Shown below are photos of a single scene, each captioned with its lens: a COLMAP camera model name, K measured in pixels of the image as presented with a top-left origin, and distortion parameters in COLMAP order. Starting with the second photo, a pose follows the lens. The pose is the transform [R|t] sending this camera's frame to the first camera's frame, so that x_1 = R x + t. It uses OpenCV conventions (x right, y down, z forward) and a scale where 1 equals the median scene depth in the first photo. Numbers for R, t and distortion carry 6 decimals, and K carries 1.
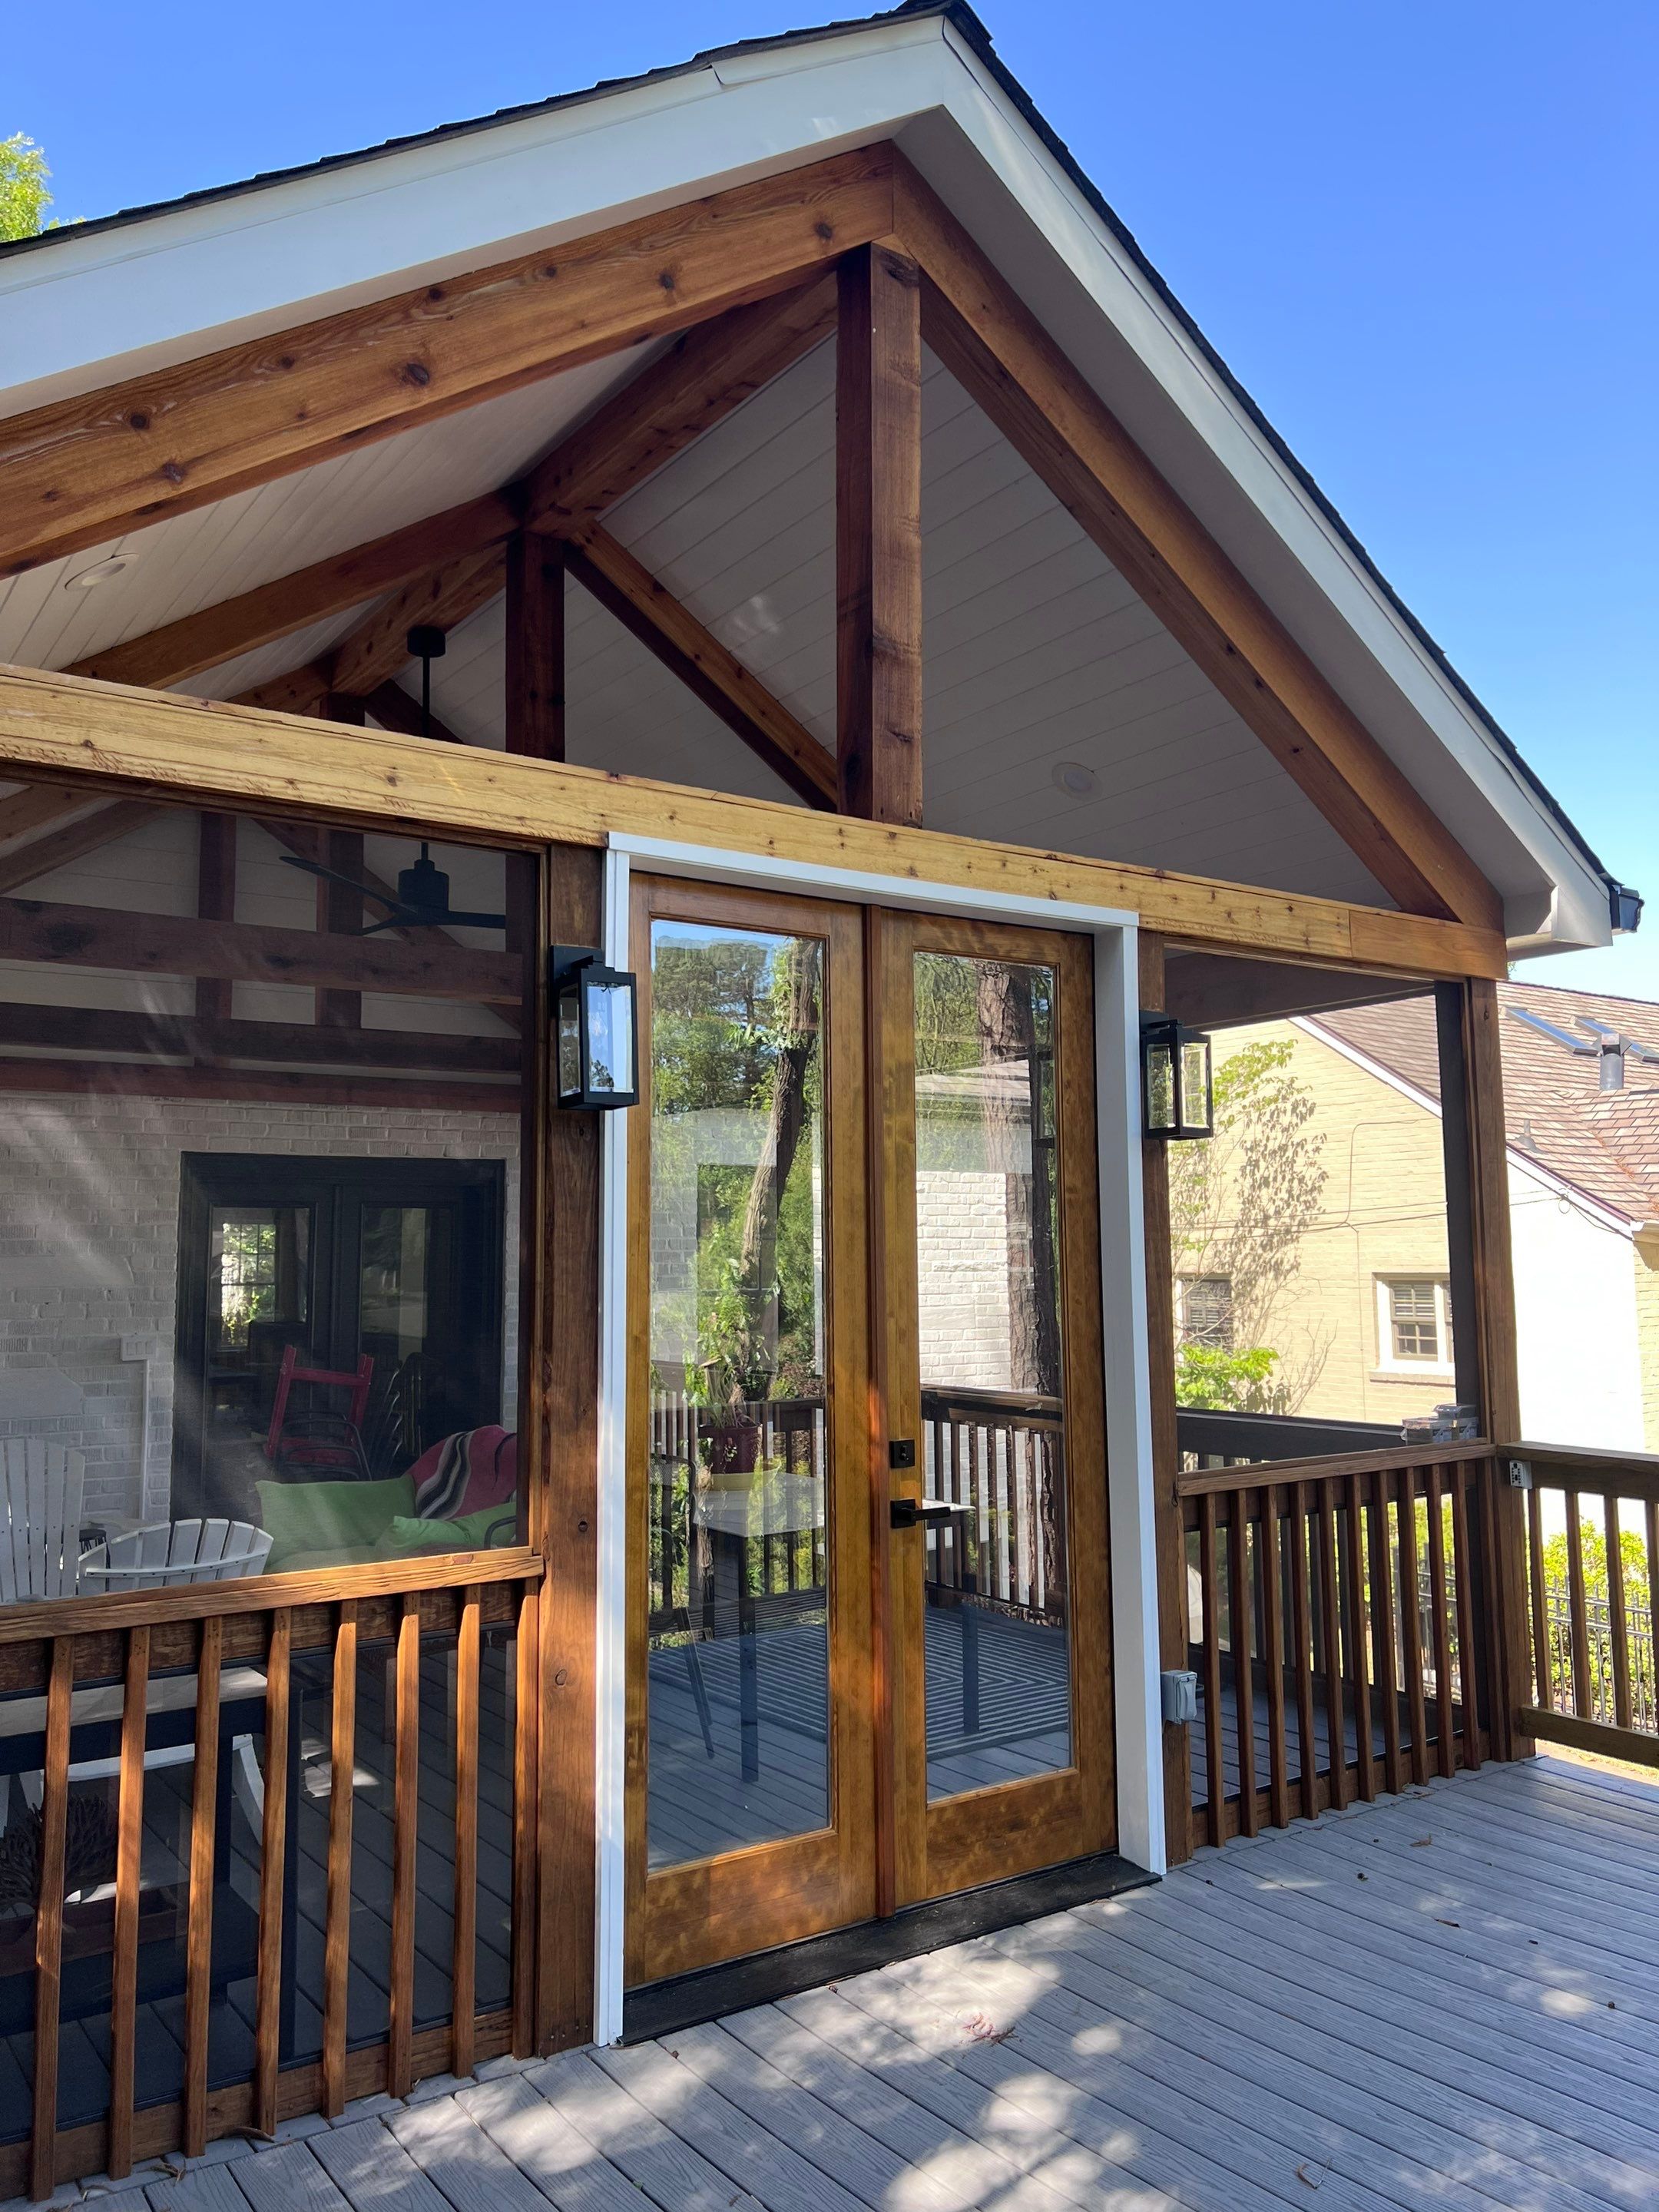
lens RADIAL K [[1655.9, 0, 833.4], [0, 1655.9, 1094.7], [0, 0, 1]] dist [0.060793, -0.063648]
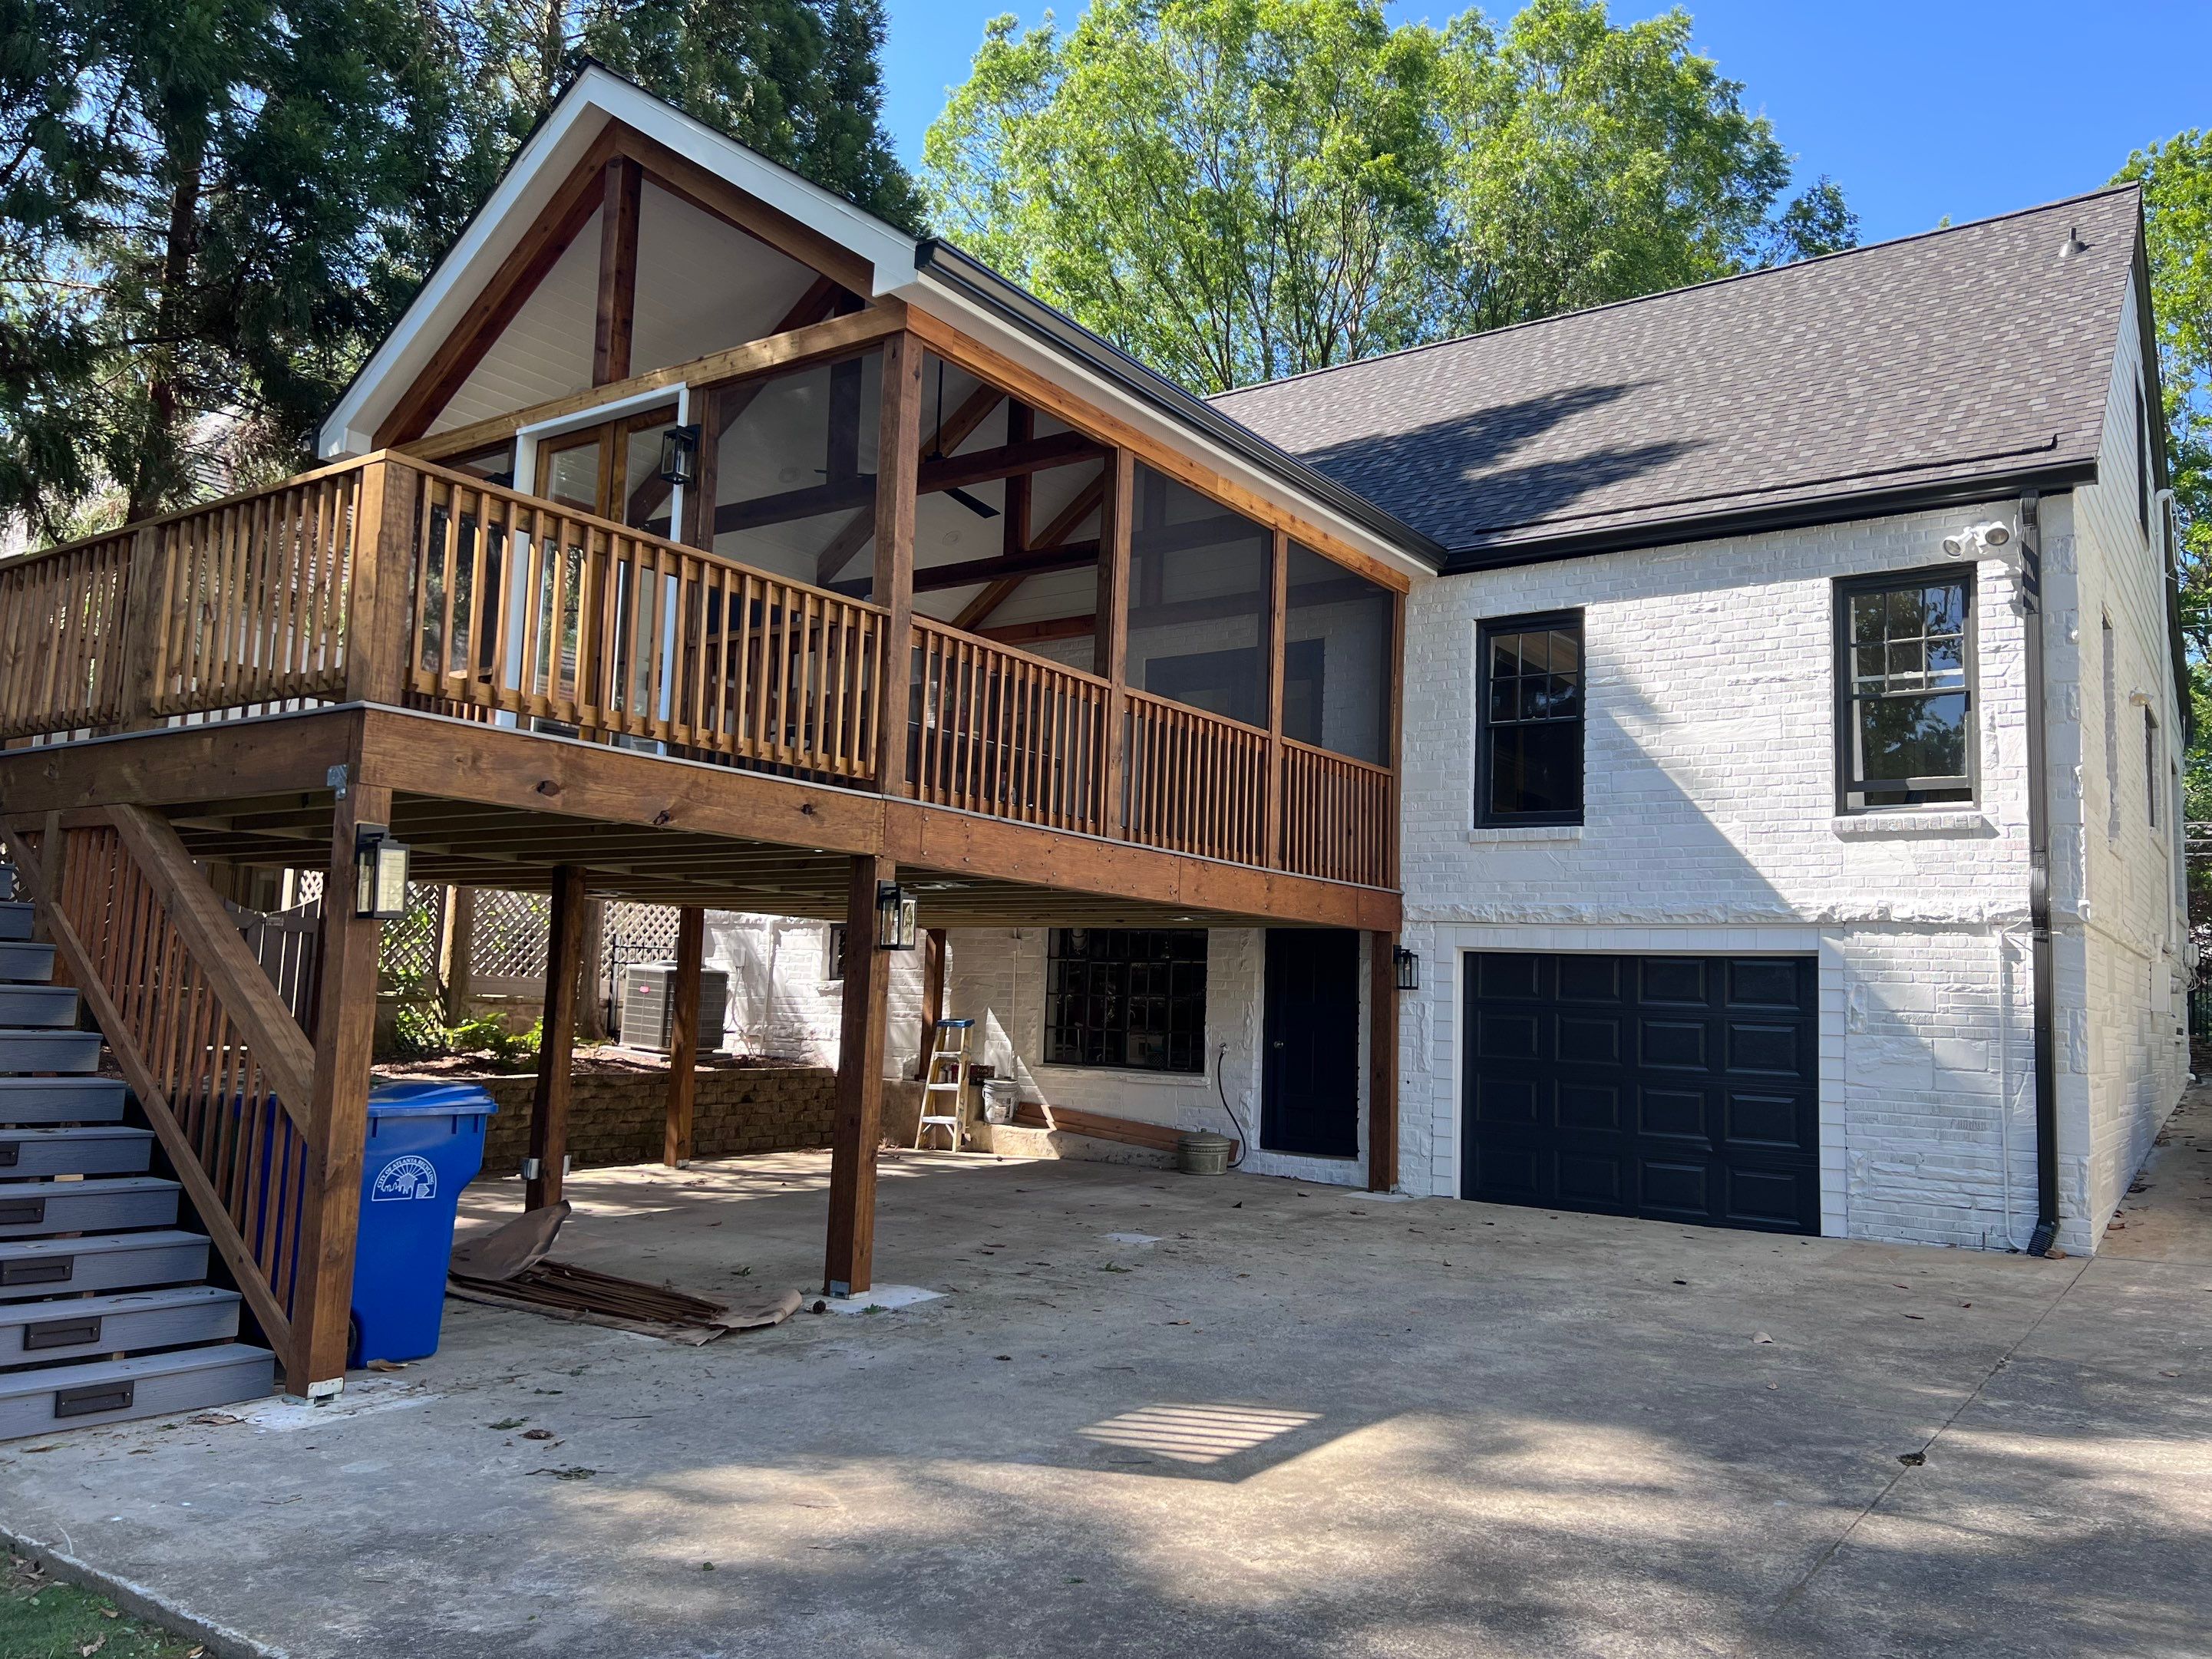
lens RADIAL K [[1642.4, 0, 1101.1], [0, 1642.4, 824.7], [0, 0, 1]] dist [0.064987, -0.073585]
pose [[0.326401, -0.081323, -0.941727, 2.479480], [0.056429, 0.996192, -0.066468, 0.662876], [0.943545, -0.031446, 0.329747, 0.829317]]
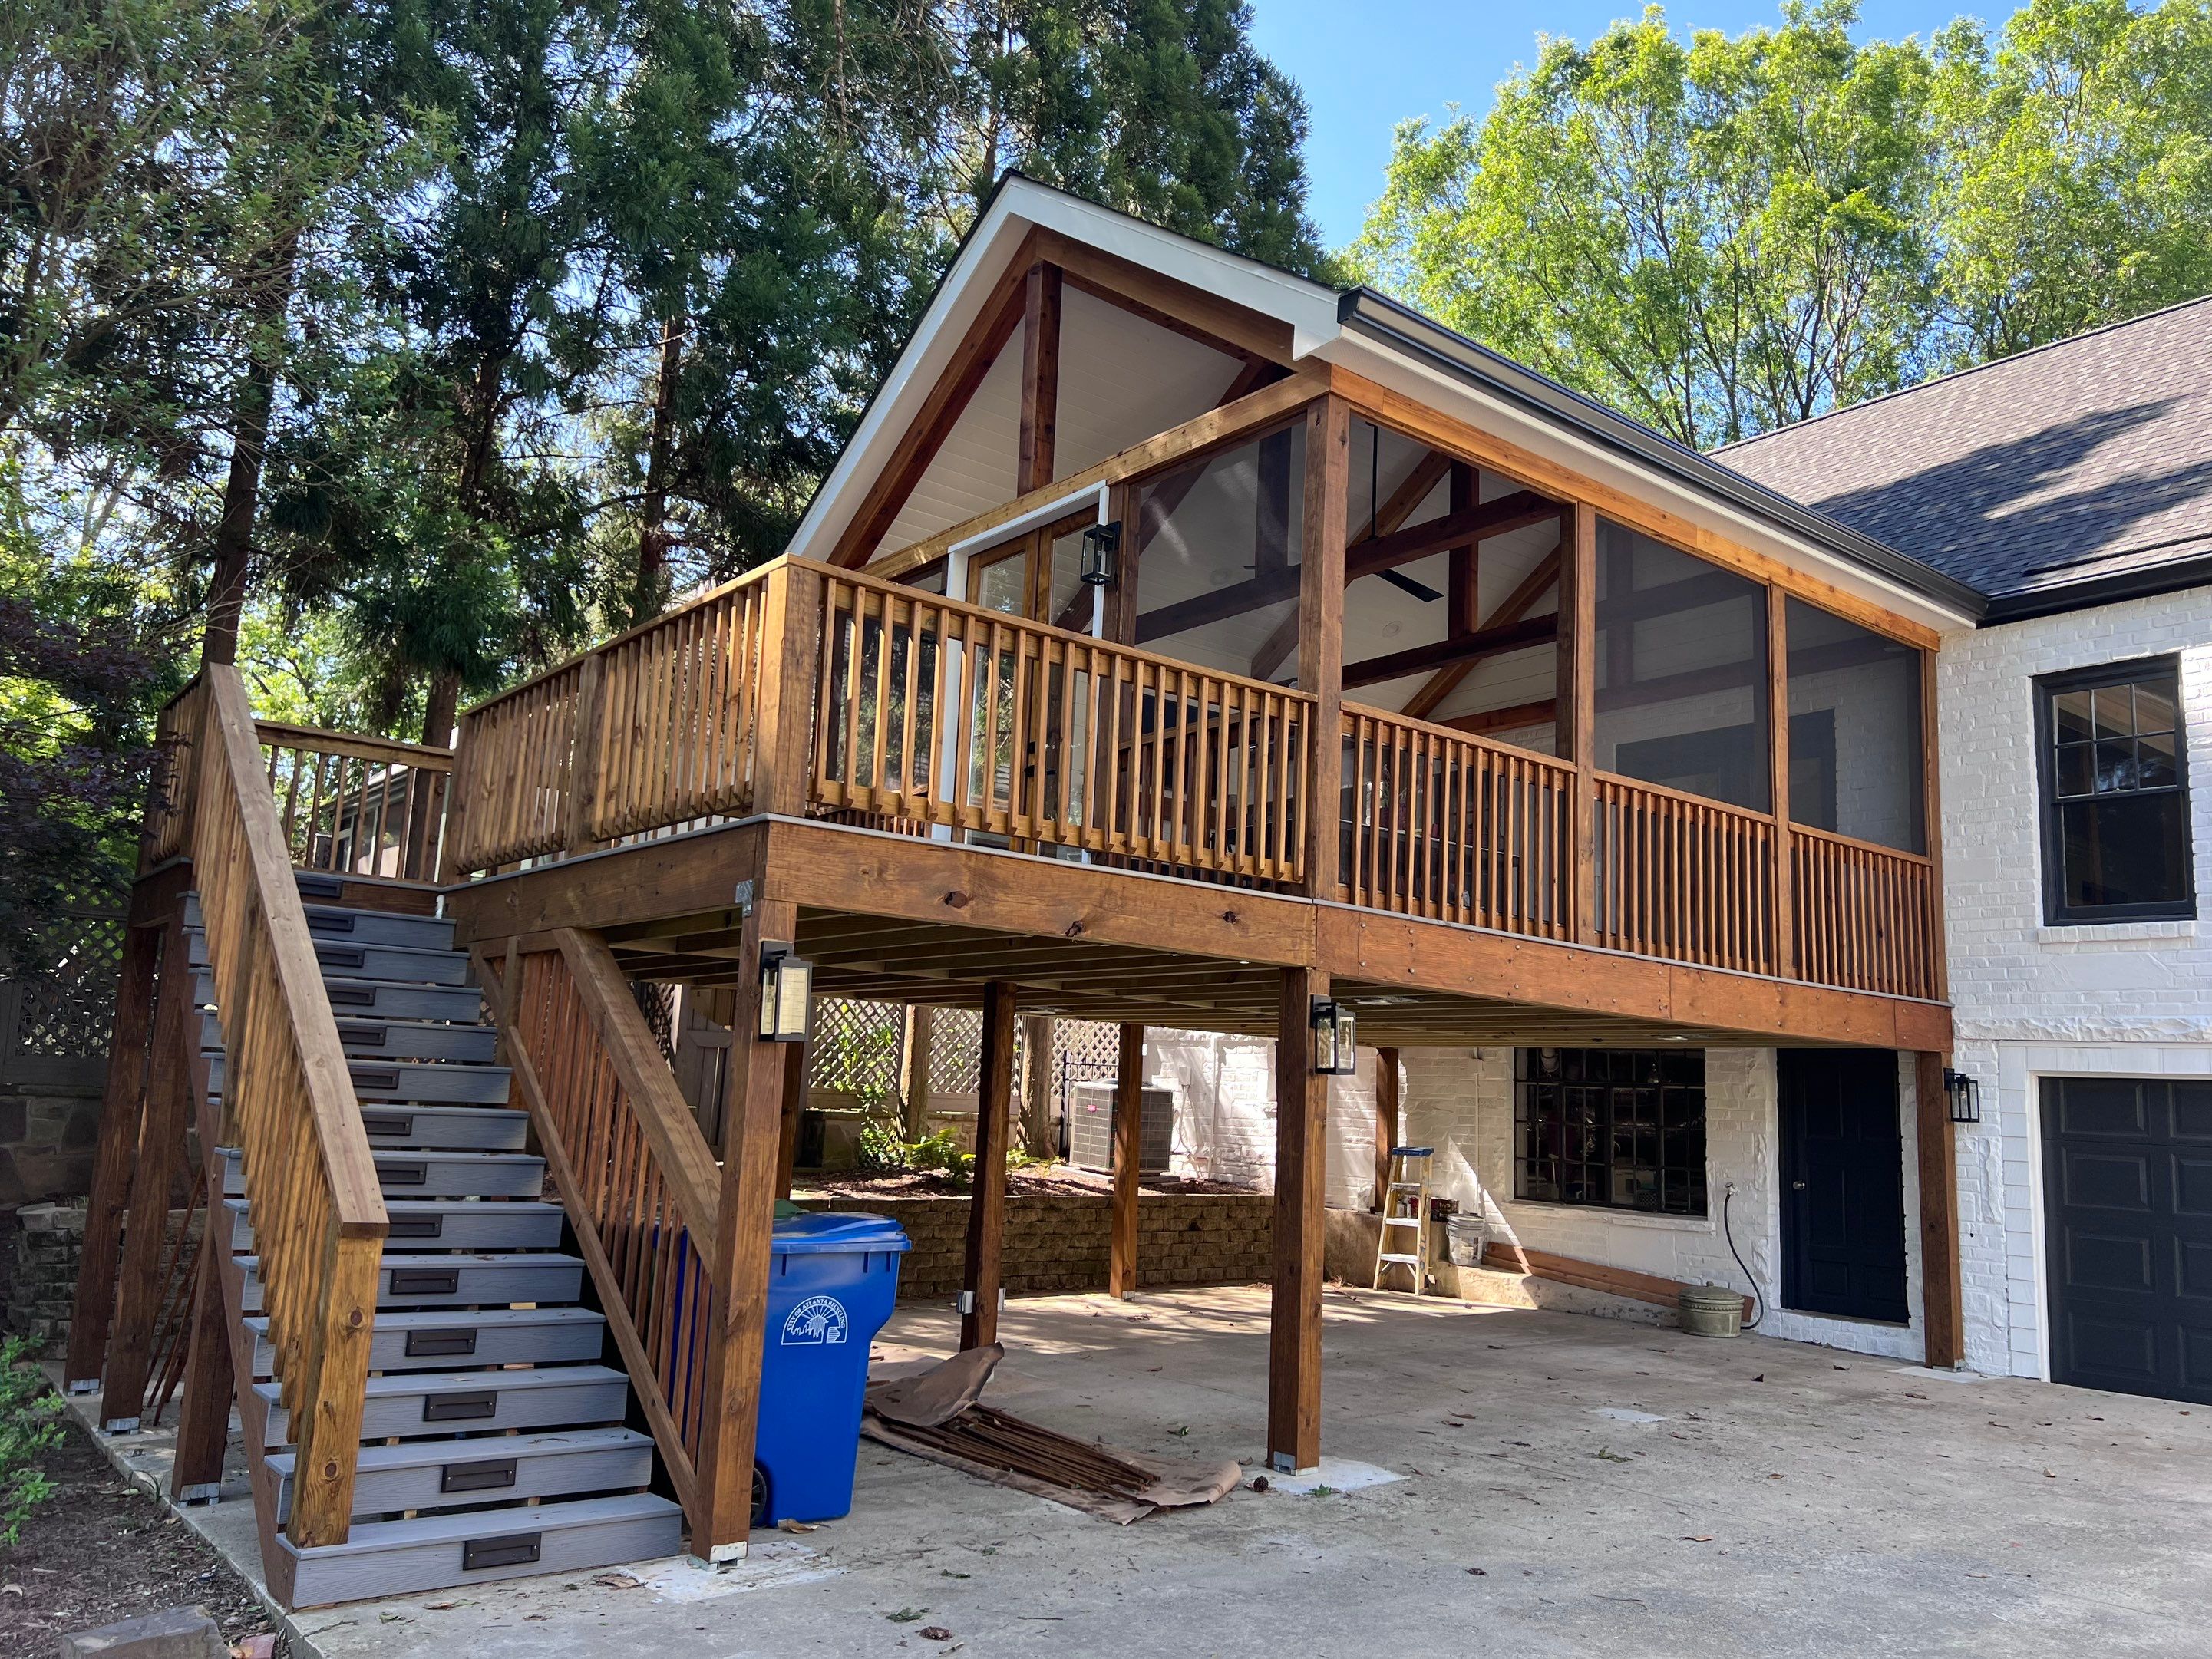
lens RADIAL K [[1641.8, 0, 1101.6], [0, 1641.8, 842.7], [0, 0, 1]] dist [0.067194, -0.078538]
pose [[0.055813, -0.143084, -0.988136, 2.289067], [0.055915, 0.988573, -0.139989, 0.655465], [0.996874, -0.047438, 0.063176, 0.893618]]
